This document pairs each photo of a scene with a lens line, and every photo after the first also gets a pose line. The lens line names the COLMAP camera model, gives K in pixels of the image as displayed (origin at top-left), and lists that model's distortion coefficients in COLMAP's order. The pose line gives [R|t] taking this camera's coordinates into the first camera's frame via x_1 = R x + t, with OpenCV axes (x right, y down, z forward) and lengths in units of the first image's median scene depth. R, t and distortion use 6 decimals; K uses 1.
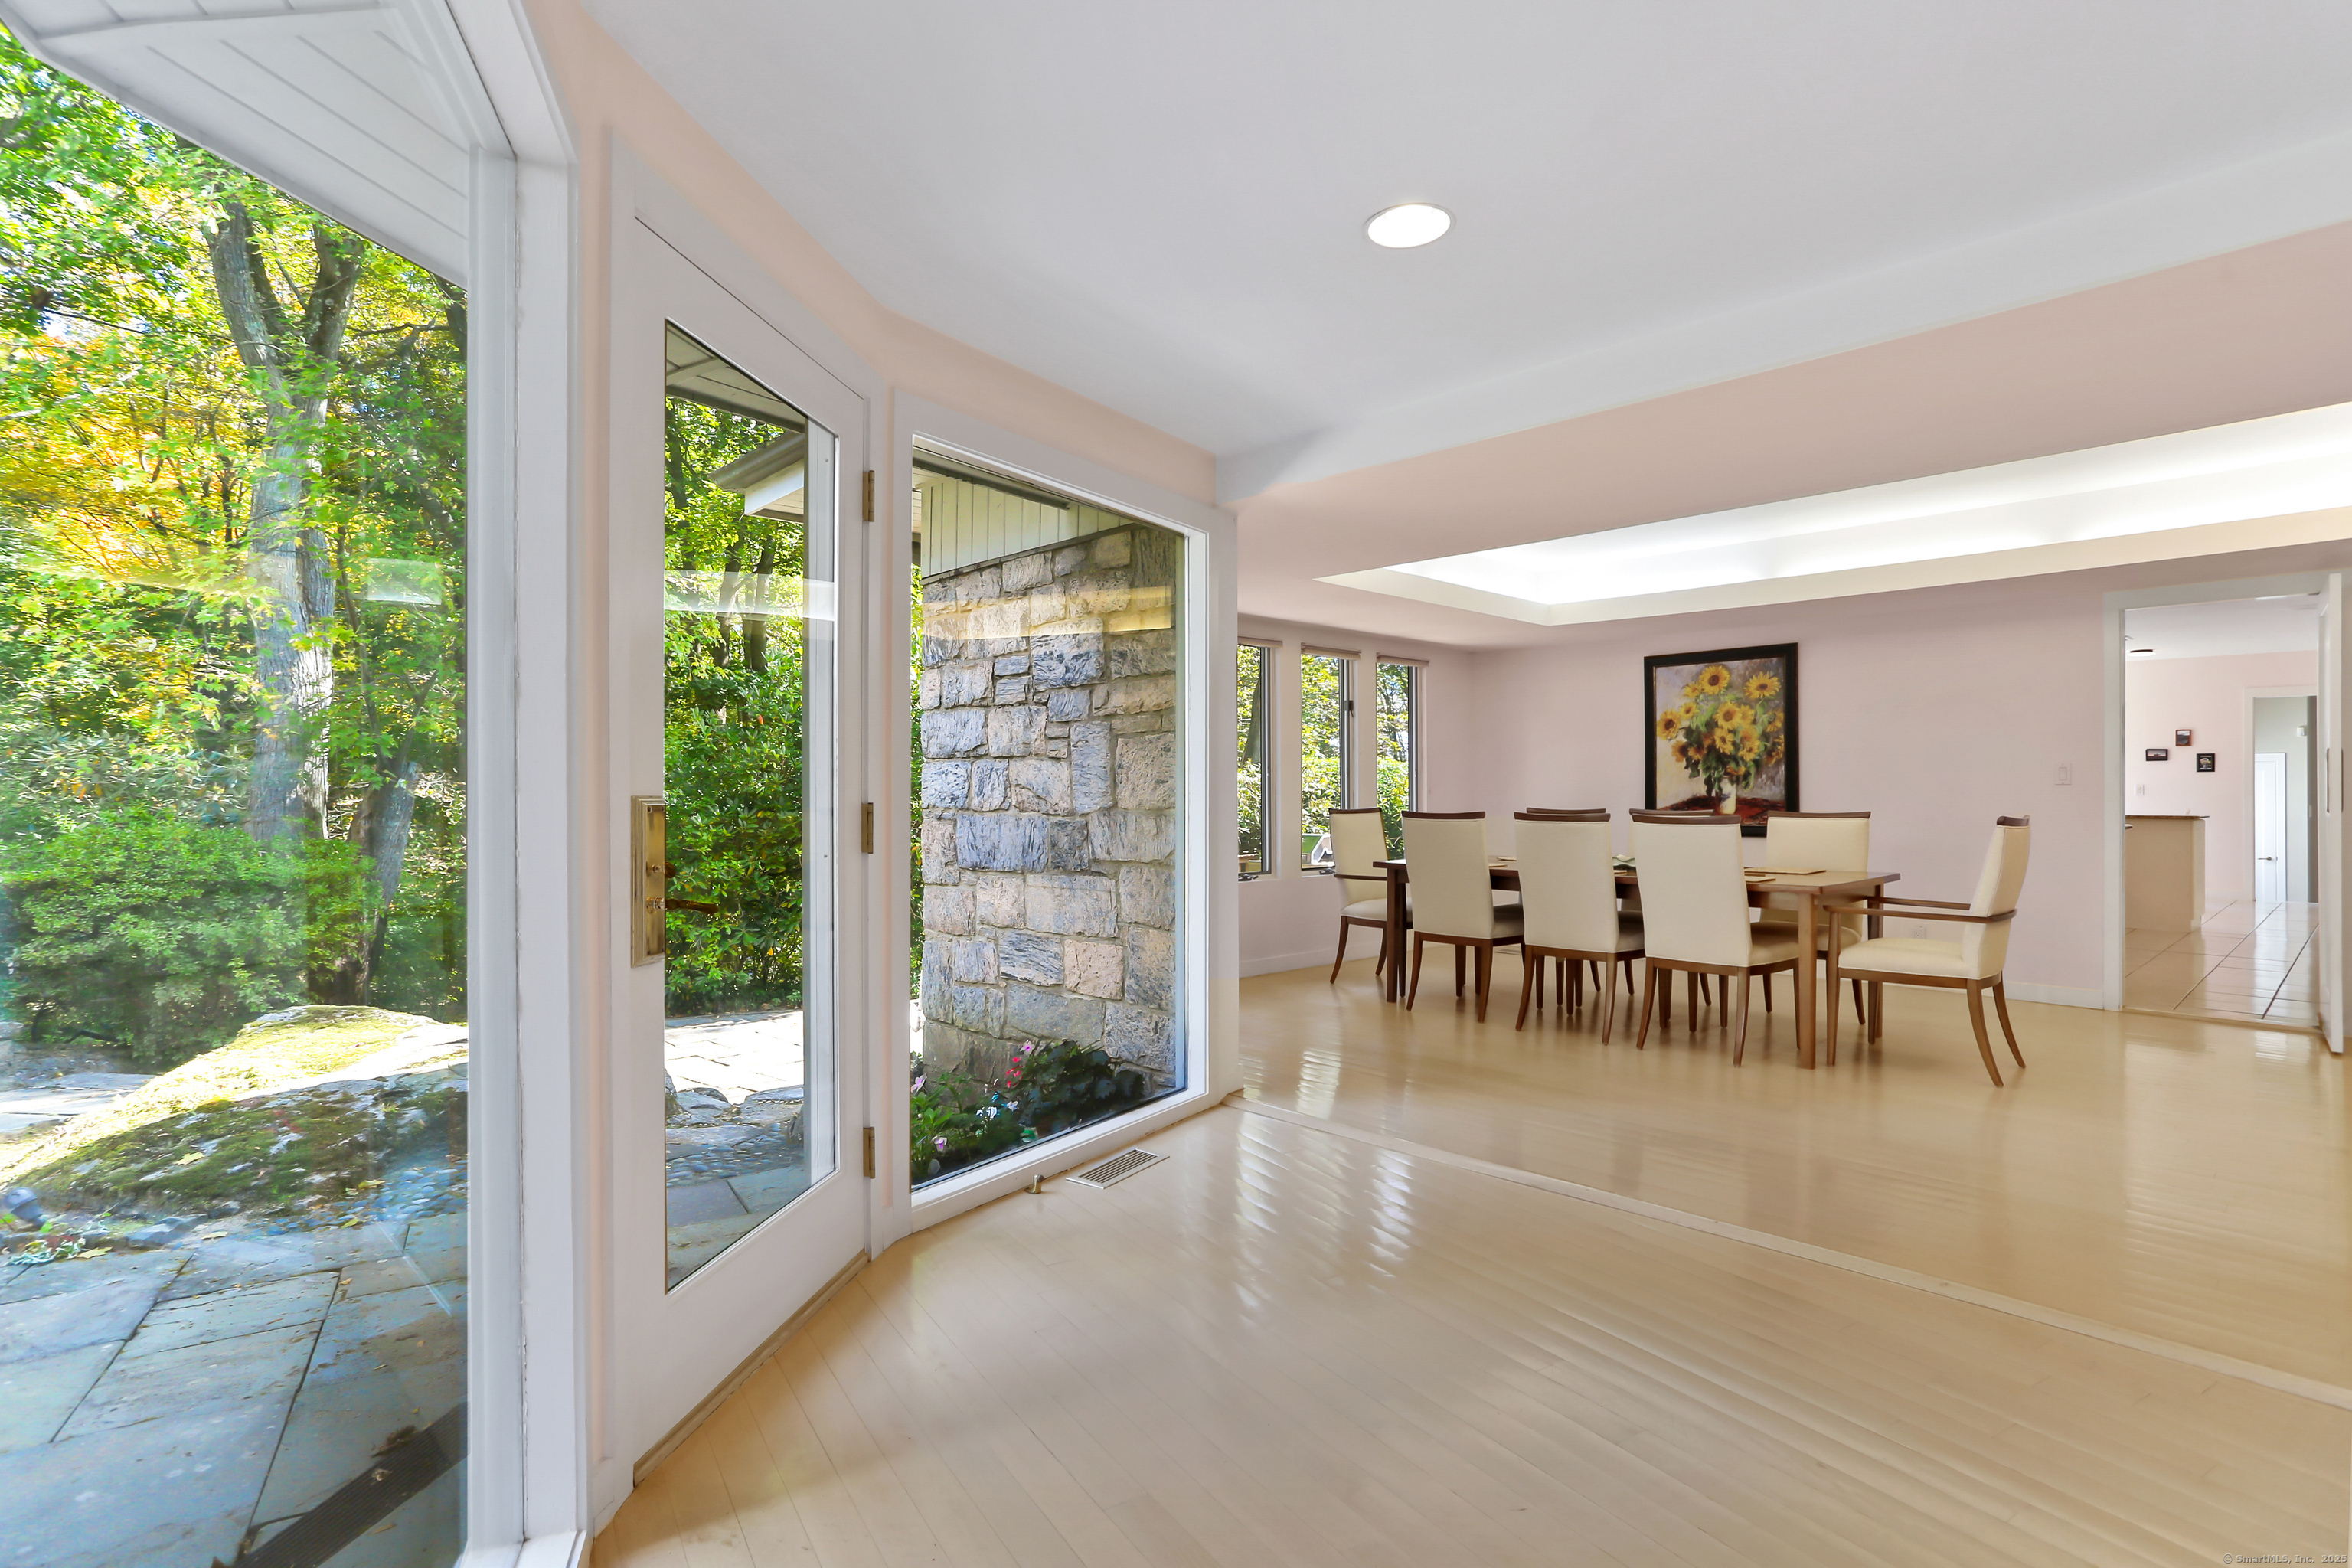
lens RADIAL K [[1155.6, 0, 1177.3], [0, 1155.6, 783.8], [0, 0, 1]] dist [-0.000159, 0.000887]
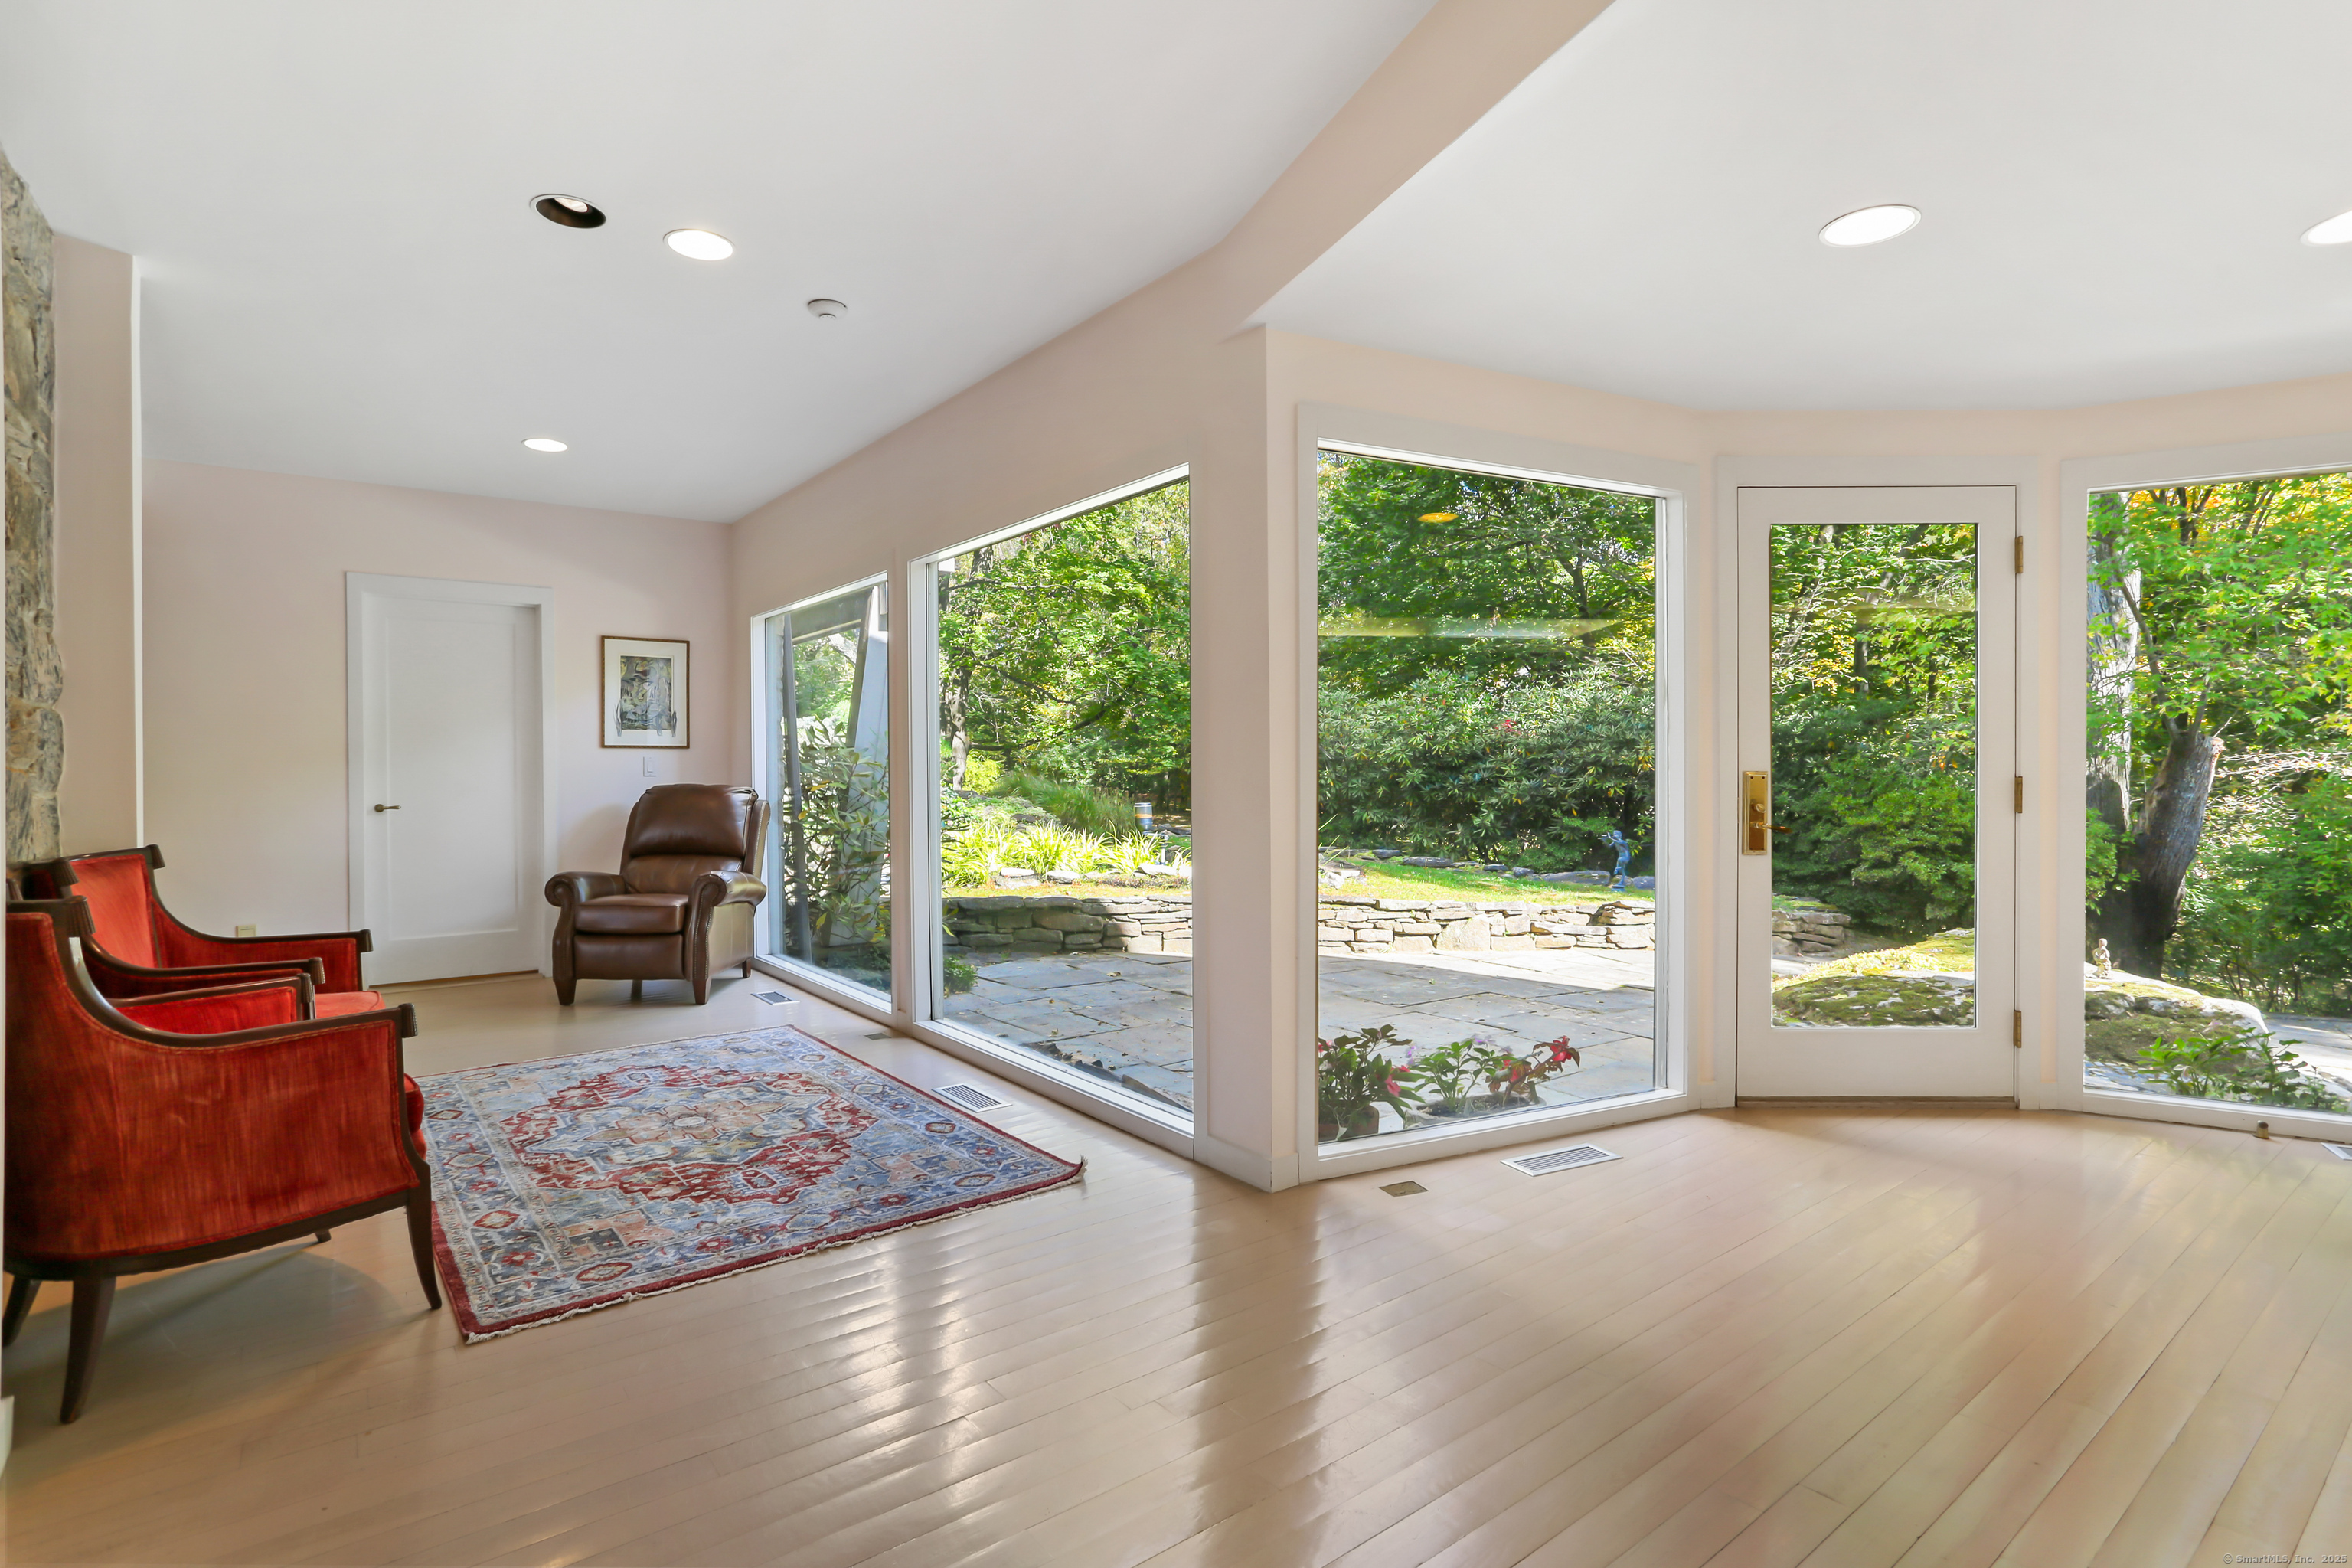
lens RADIAL K [[1155.6, 0, 1179.7], [0, 1155.6, 774.2], [0, 0, 1]] dist [-0.000159, 0.000887]
pose [[0.128328, 0.012640, -0.991651, 0.370961], [0.004205, 0.999903, 0.013290, -0.004439], [0.991723, -0.005875, 0.128262, -0.063885]]
